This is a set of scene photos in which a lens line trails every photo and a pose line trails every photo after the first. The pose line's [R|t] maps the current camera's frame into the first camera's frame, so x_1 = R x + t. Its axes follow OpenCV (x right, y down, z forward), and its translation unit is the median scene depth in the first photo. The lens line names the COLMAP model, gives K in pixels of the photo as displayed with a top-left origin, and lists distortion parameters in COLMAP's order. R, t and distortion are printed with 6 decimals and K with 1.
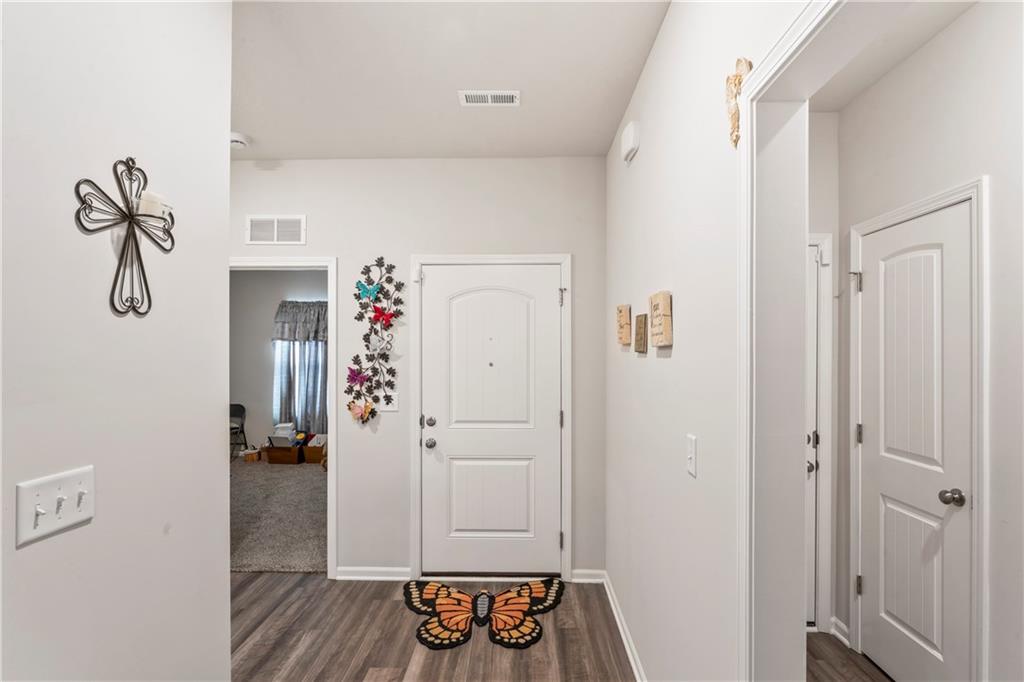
lens RADIAL K [[492.0, 0, 518.2], [0, 492.0, 350.7], [0, 0, 1]] dist [-0.003150, -0.000265]
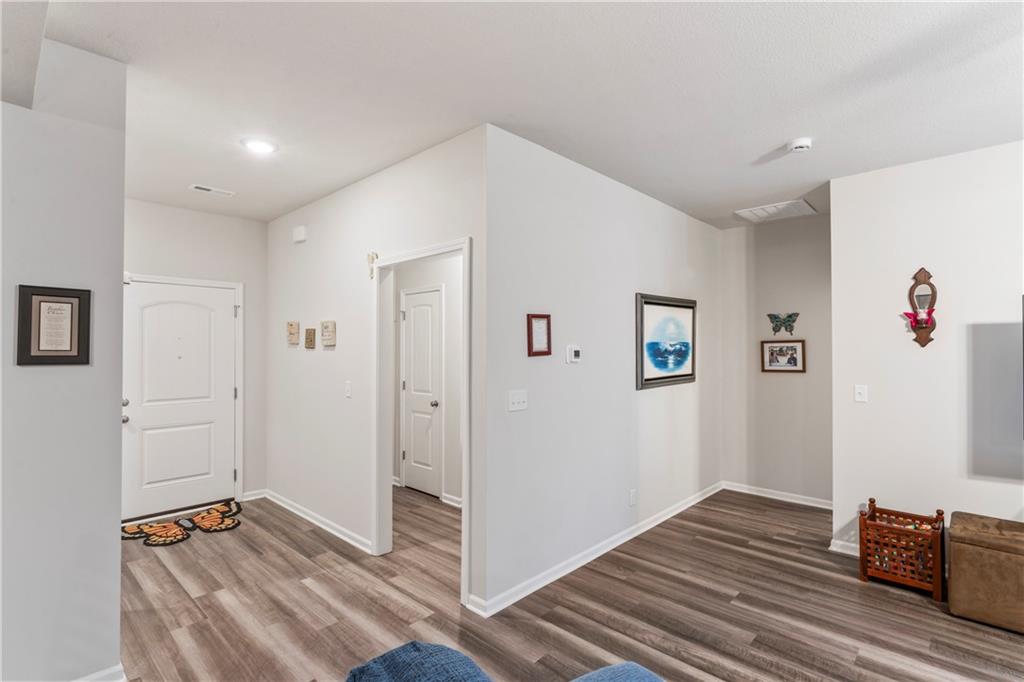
lens RADIAL K [[492.0, 0, 510.2], [0, 492.0, 343.5], [0, 0, 1]] dist [-0.003150, -0.000265]
pose [[0.675718, 0.005970, 0.737136, -0.548198], [0.000309, 0.999965, -0.008381, 0.001279], [-0.737160, 0.005891, 0.675692, -0.756956]]
